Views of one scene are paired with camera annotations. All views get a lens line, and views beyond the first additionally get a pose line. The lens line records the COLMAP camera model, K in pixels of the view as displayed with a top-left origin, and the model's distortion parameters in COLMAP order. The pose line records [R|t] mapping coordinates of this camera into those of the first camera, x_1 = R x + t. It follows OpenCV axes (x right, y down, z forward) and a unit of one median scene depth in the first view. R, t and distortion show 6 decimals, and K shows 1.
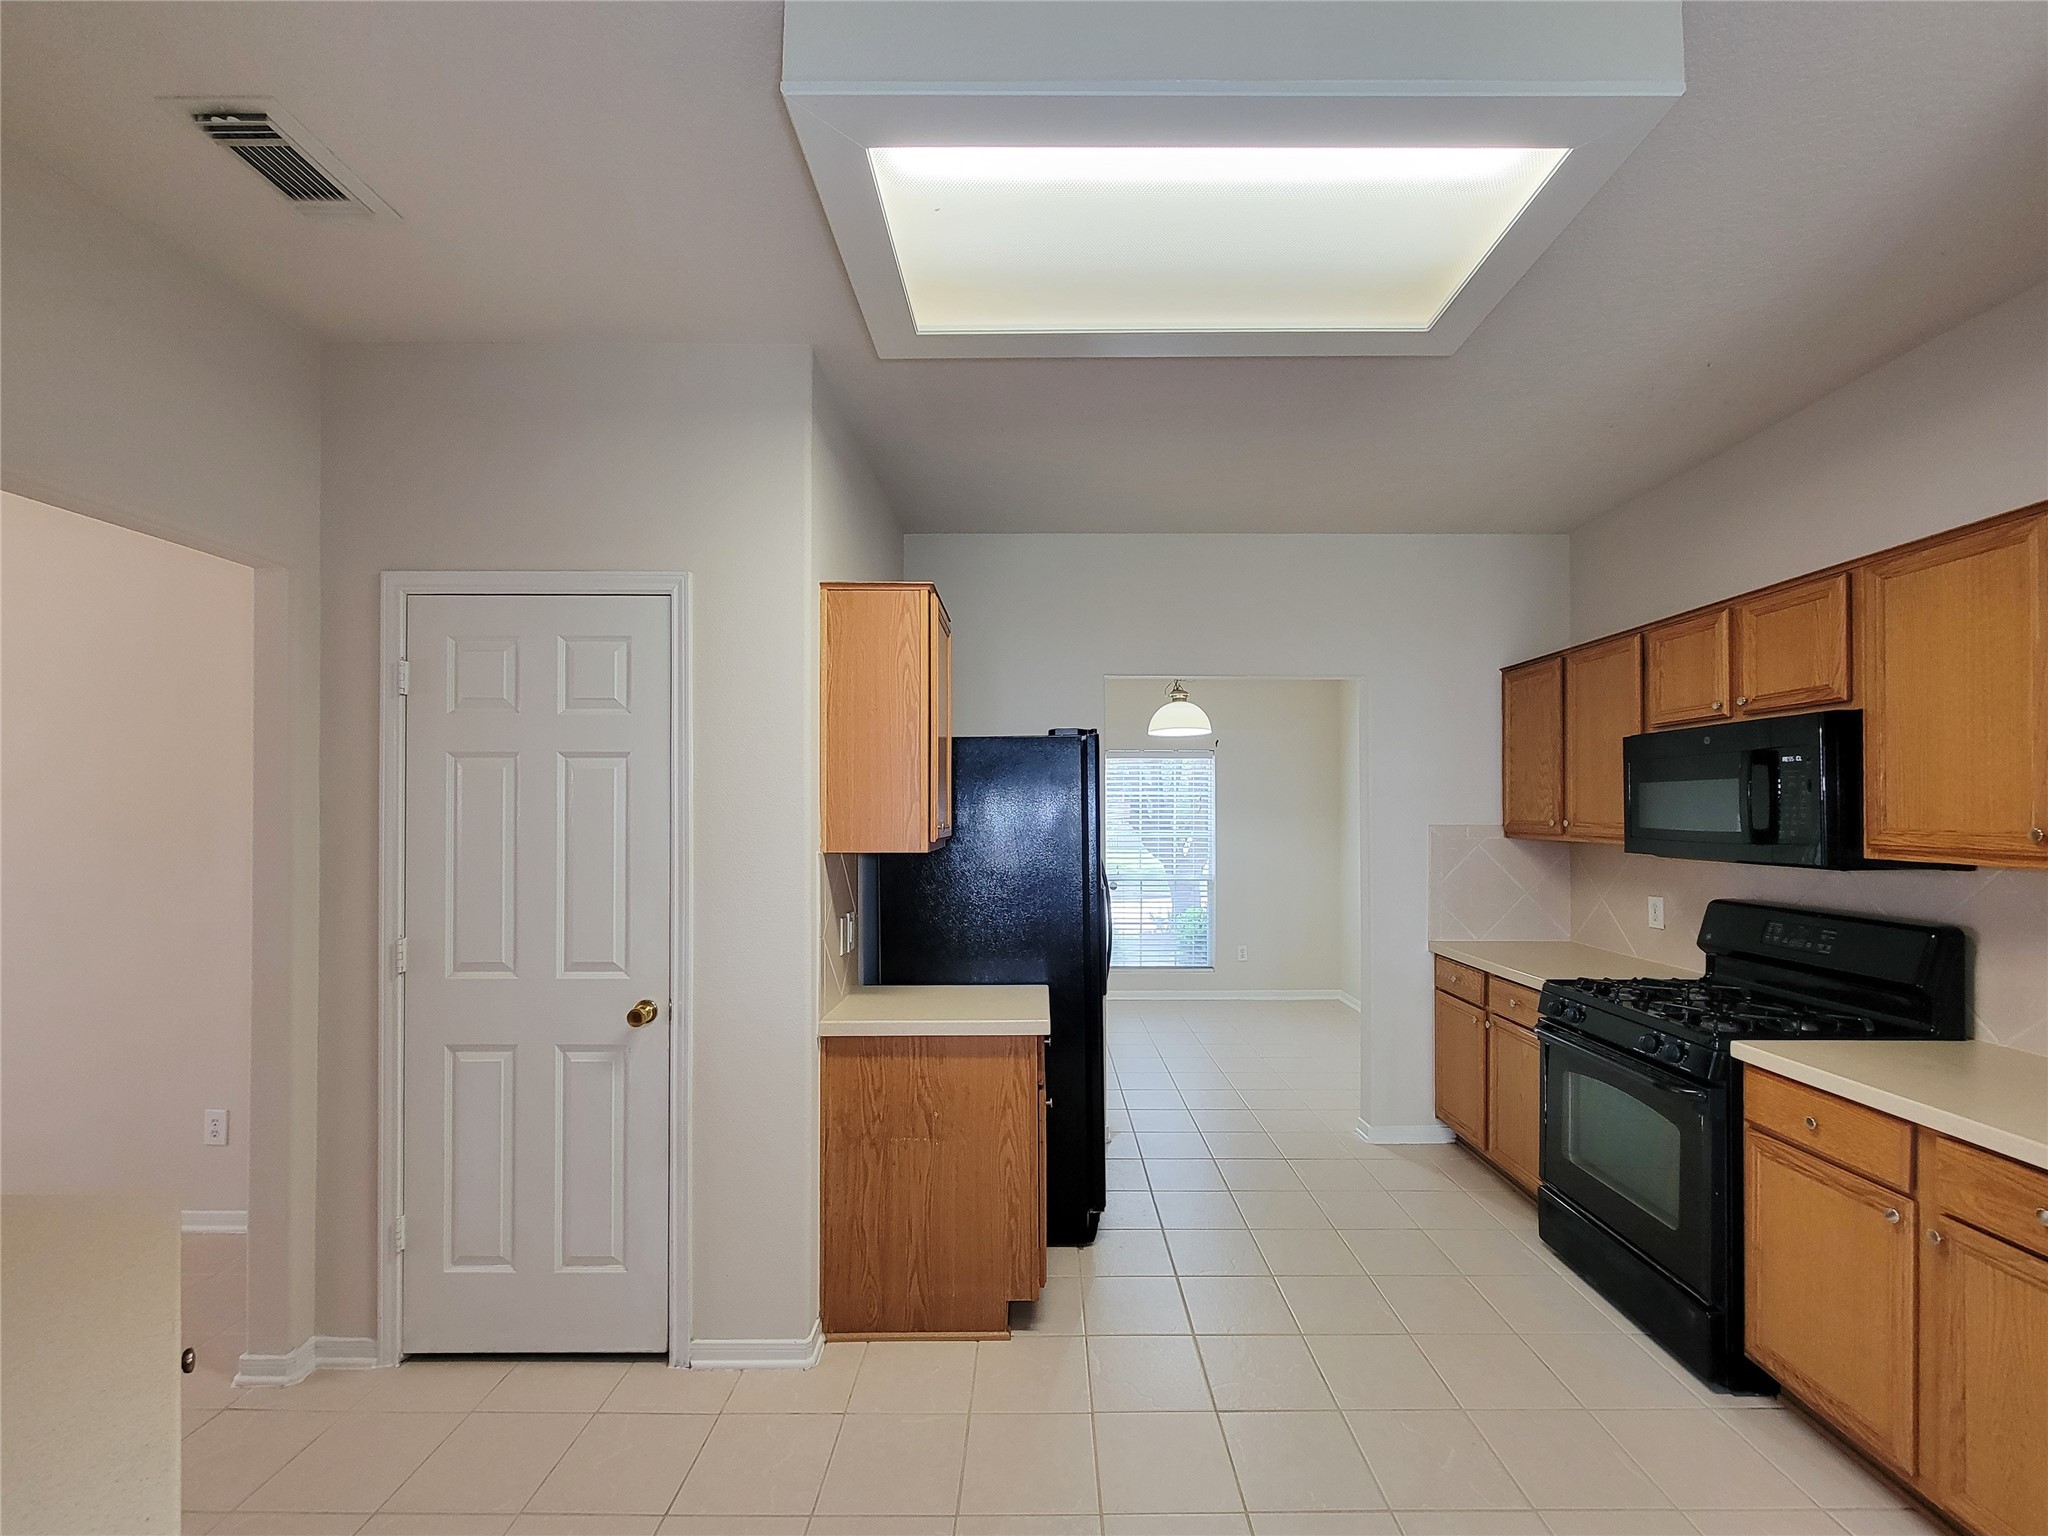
lens RADIAL K [[851.9, 0, 1042.1], [0, 851.9, 806.1], [0, 0, 1]] dist [-0.000030, -0.000787]
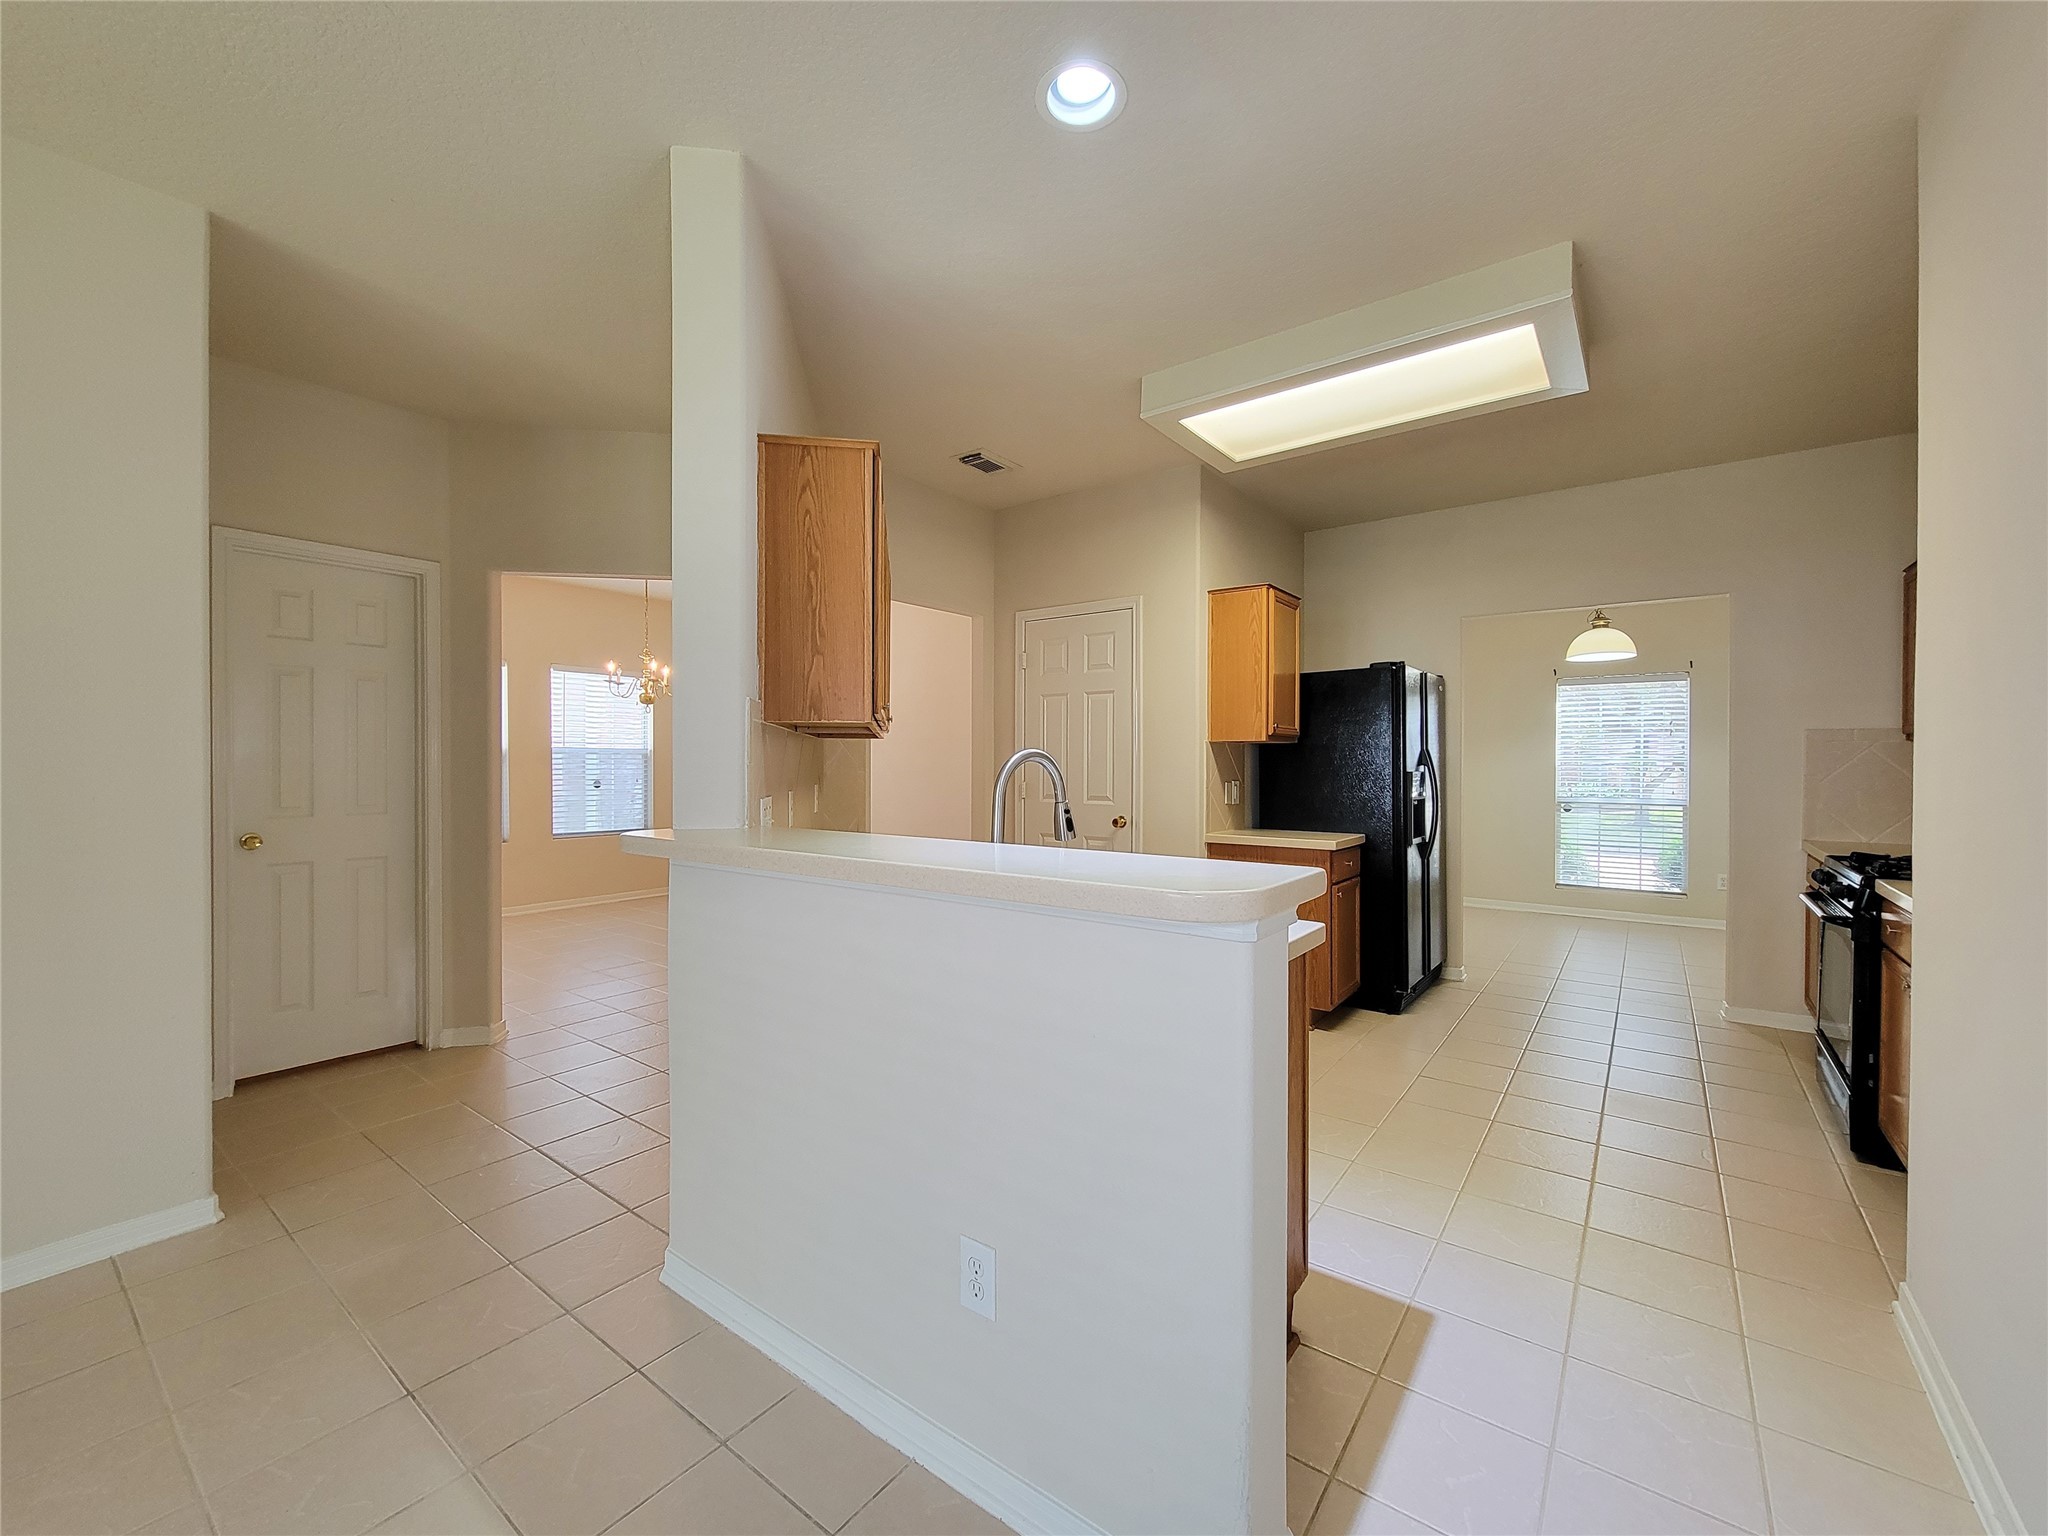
lens RADIAL K [[851.9, 0, 1016.3], [0, 851.9, 762.5], [0, 0, 1]] dist [-0.000030, -0.000787]
pose [[0.789855, 0.002540, -0.613288, 0.530354], [0.000758, 0.999987, 0.005118, 0.090459], [0.613293, -0.004508, 0.789843, -0.679170]]
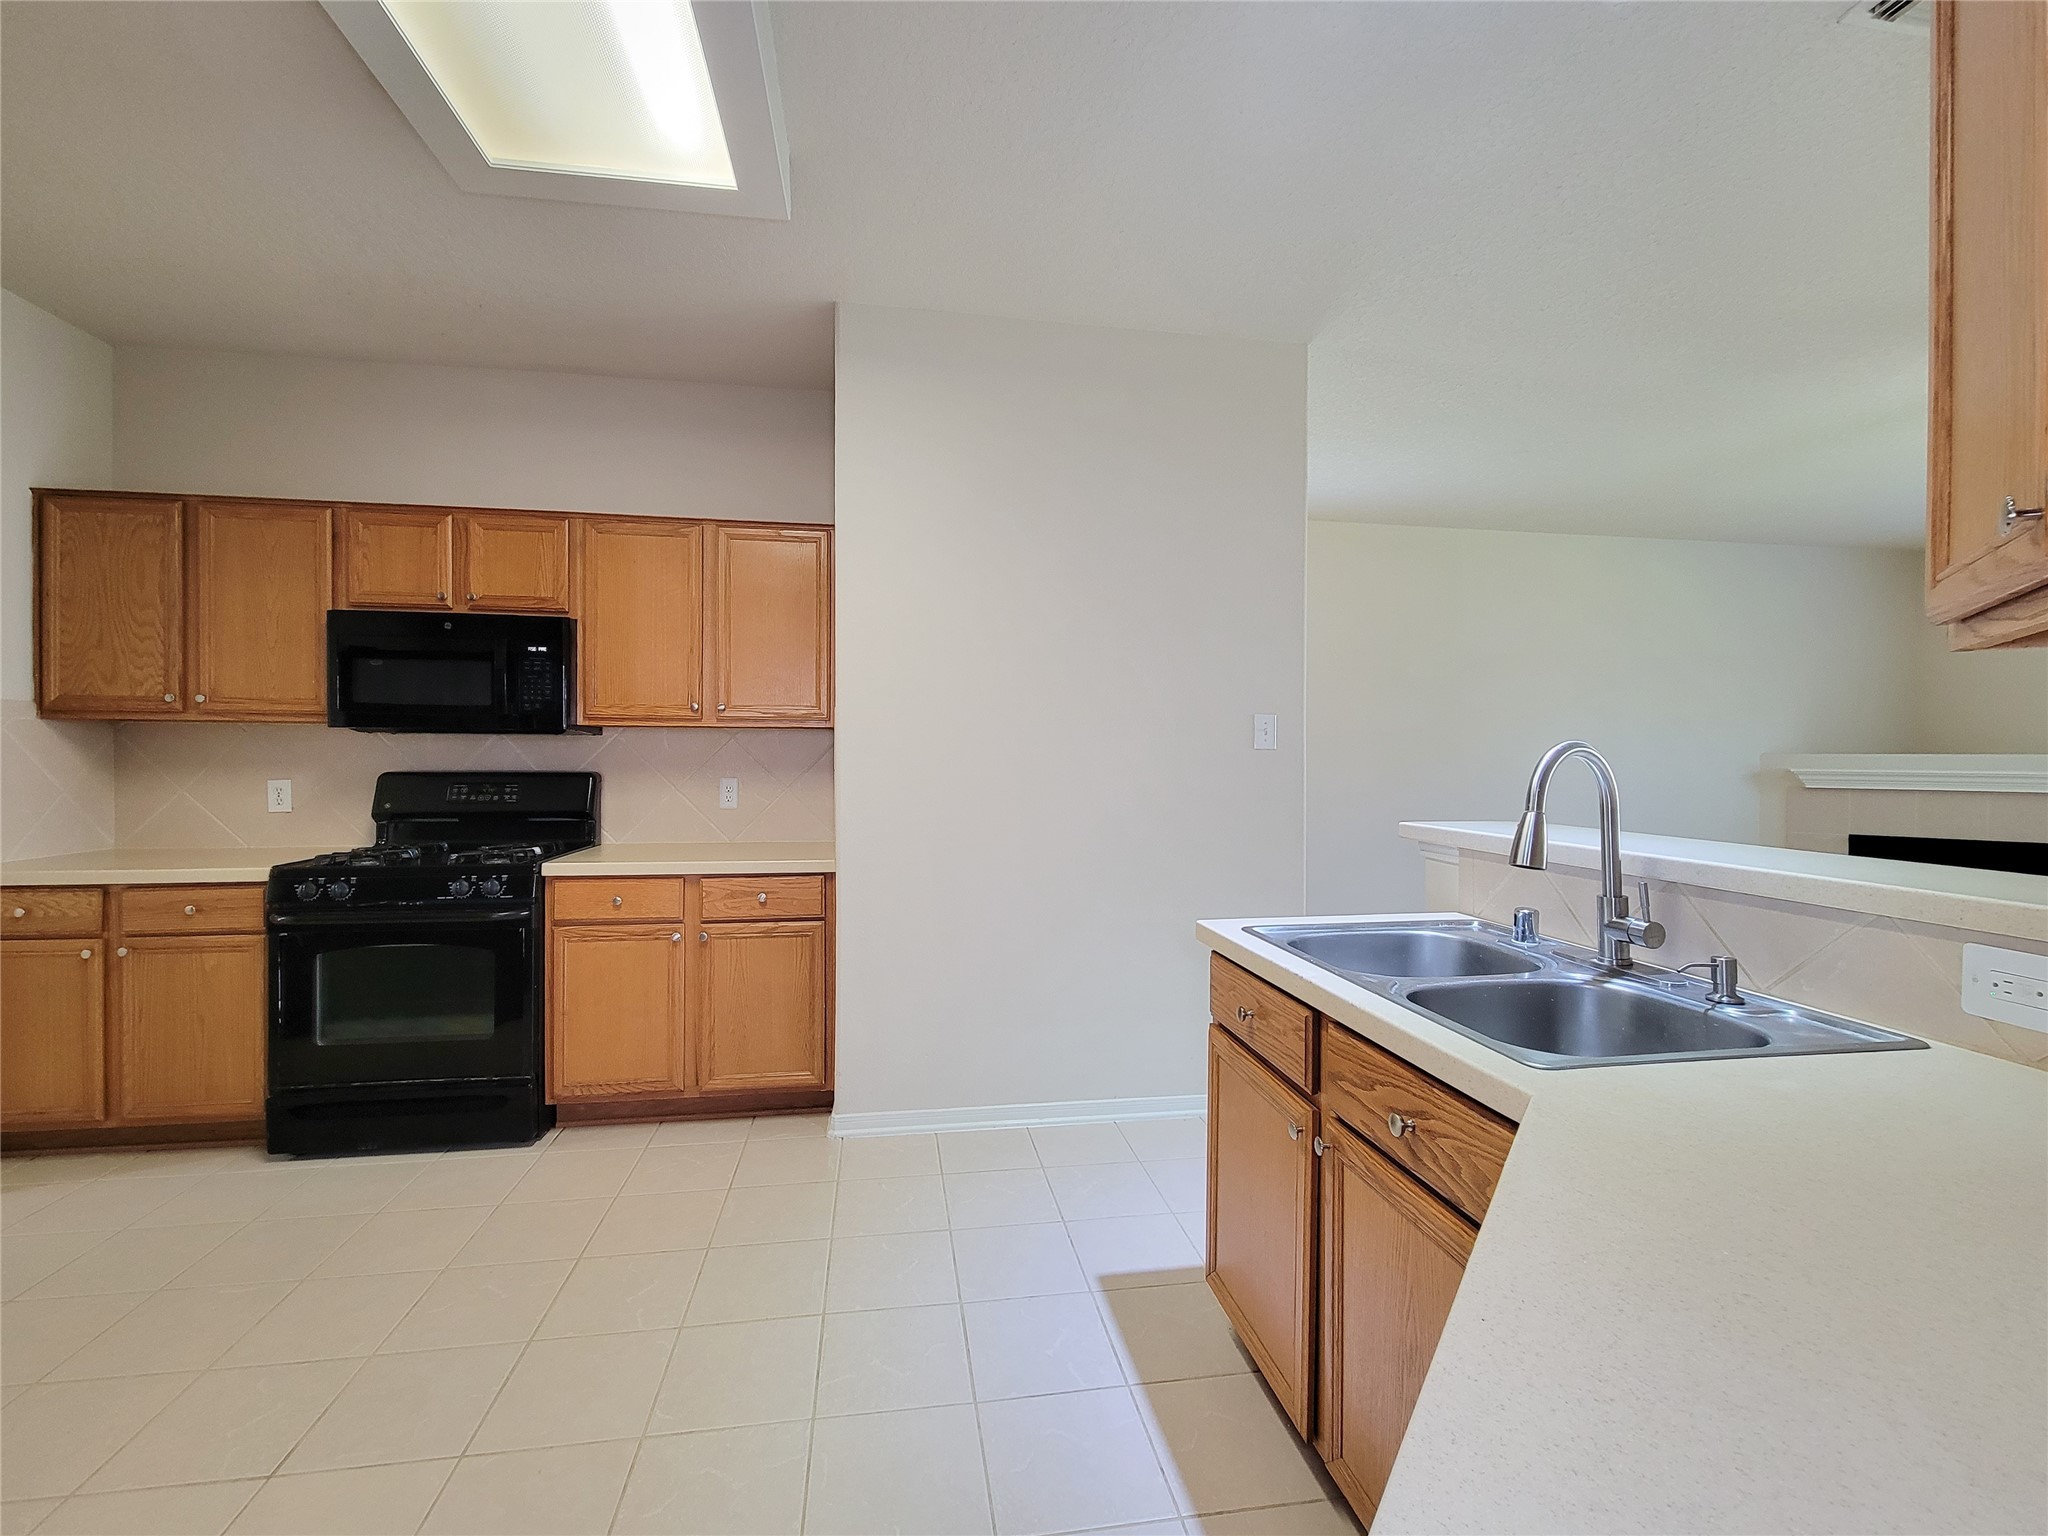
lens RADIAL K [[851.9, 0, 1017.3], [0, 851.9, 759.3], [0, 0, 1]] dist [-0.000030, -0.000787]
pose [[-0.144870, -0.009630, 0.989404, -0.462459], [-0.013801, 0.999875, 0.007712, 0.082696], [-0.989354, -0.012538, -0.144985, 0.401735]]
